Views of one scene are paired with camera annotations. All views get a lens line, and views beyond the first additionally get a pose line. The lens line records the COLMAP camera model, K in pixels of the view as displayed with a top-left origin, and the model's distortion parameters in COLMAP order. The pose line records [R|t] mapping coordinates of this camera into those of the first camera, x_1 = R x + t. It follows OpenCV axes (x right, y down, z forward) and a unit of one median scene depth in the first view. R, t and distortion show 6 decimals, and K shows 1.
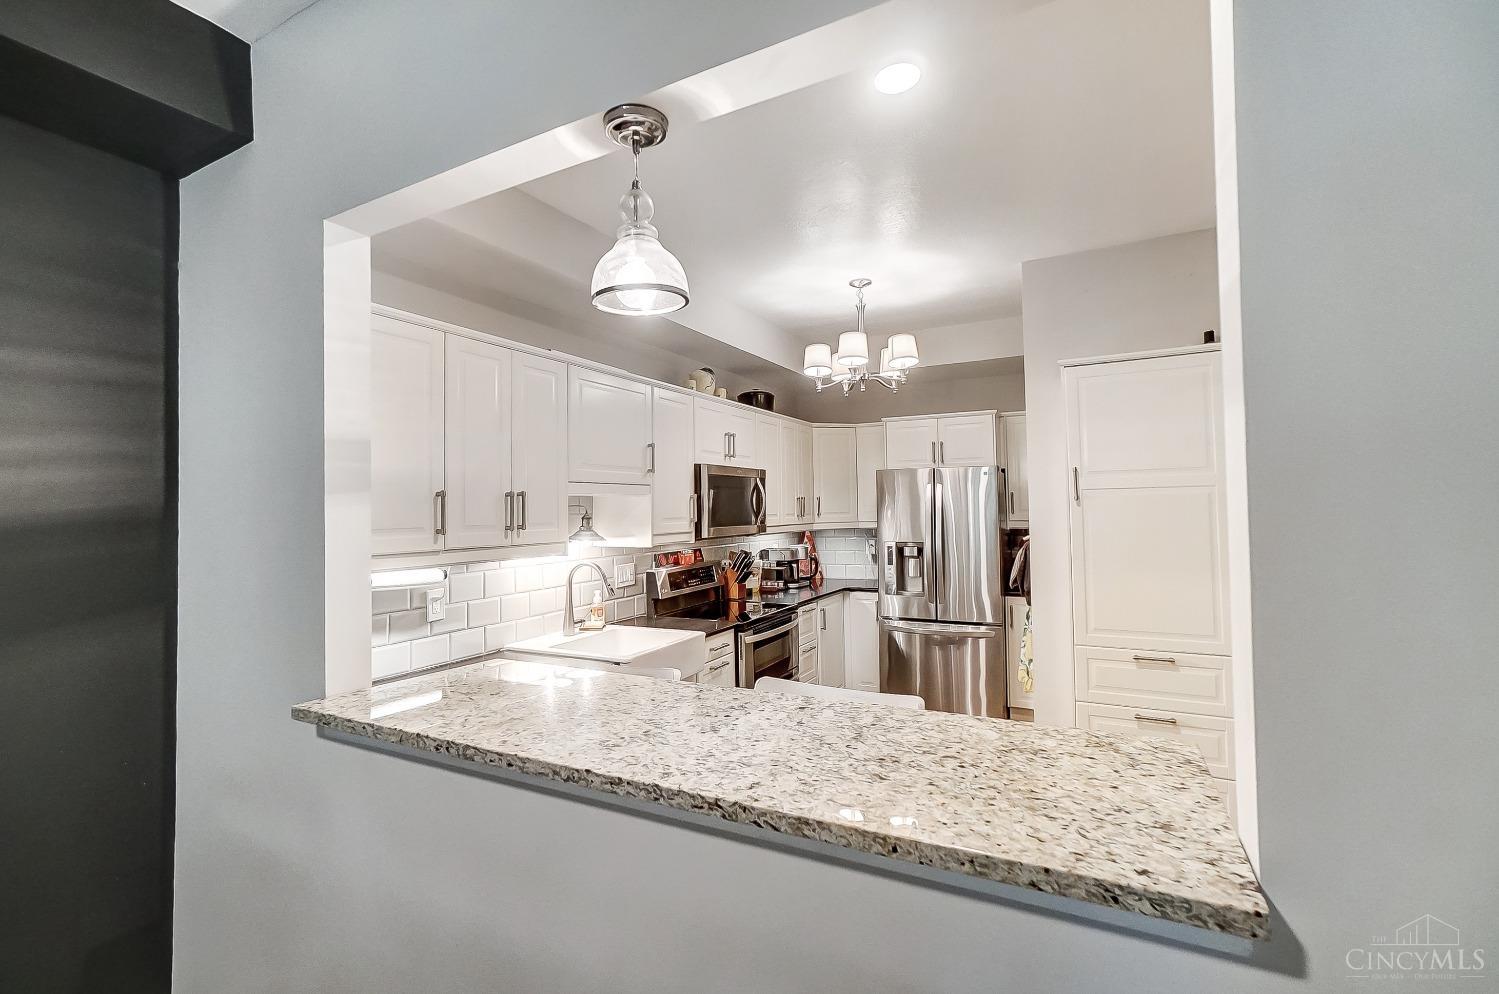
lens RADIAL K [[661.6, 0, 749.5], [0, 661.6, 497.0], [0, 0, 1]] dist [0.096771, 0.000038]
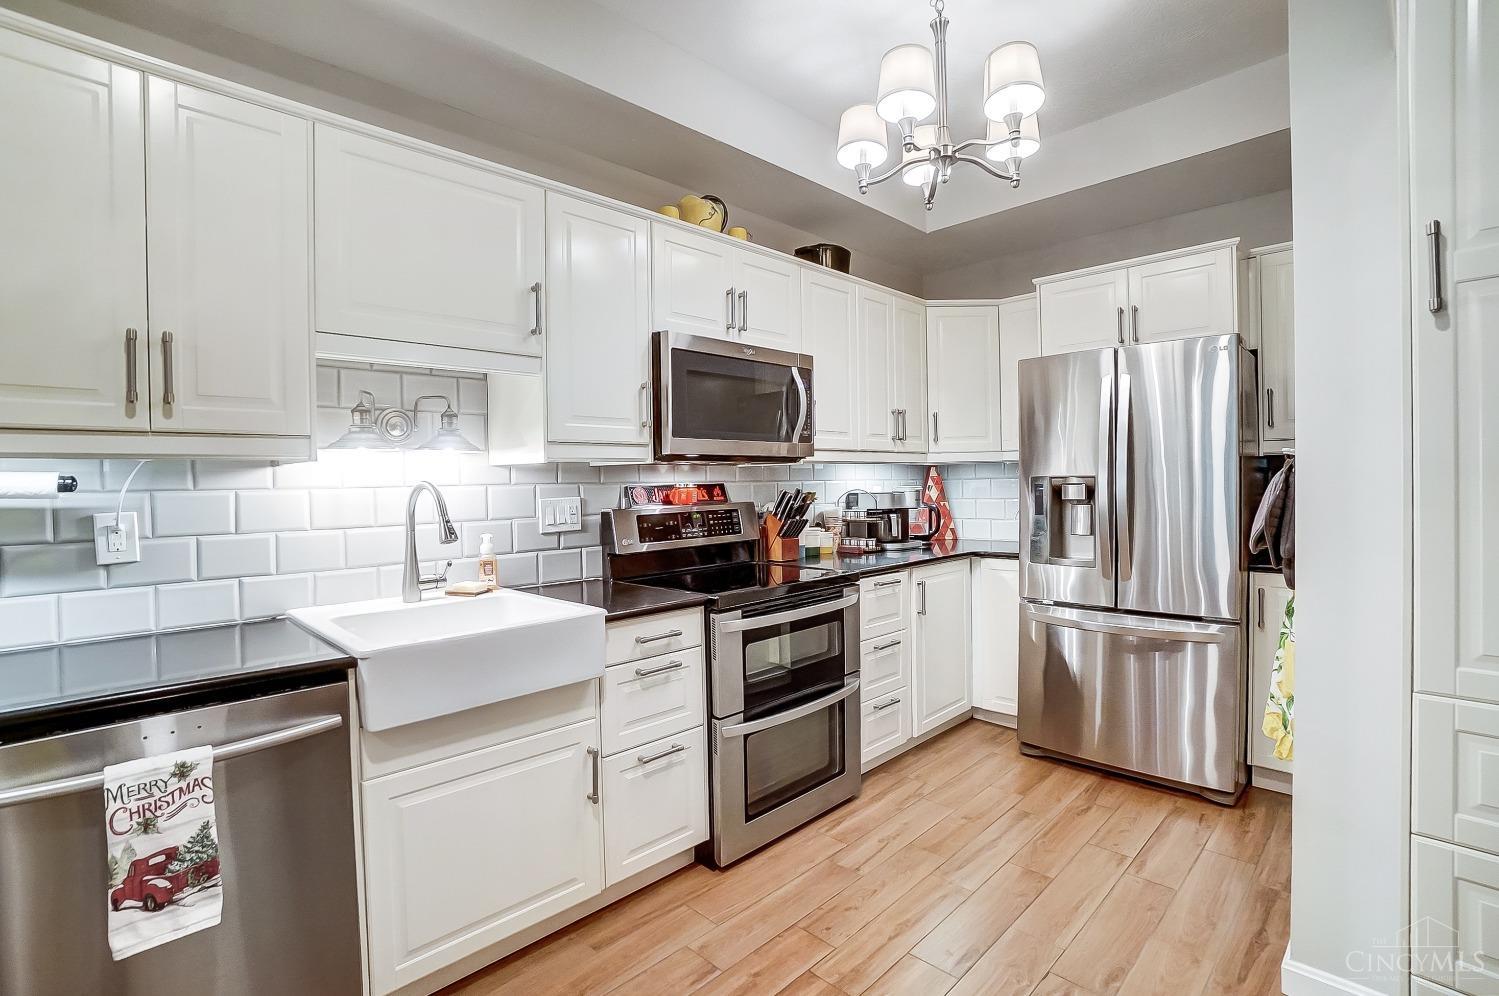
lens RADIAL K [[700.6, 0, 749.5], [0, 700.6, 498.0], [0, 0, 1]] dist [0.012933, 0.000199]
pose [[0.954596, 0.011446, -0.297683, 0.157114], [0.004356, 0.998618, 0.052366, 0.054598], [0.297871, -0.051286, 0.953227, 0.333375]]
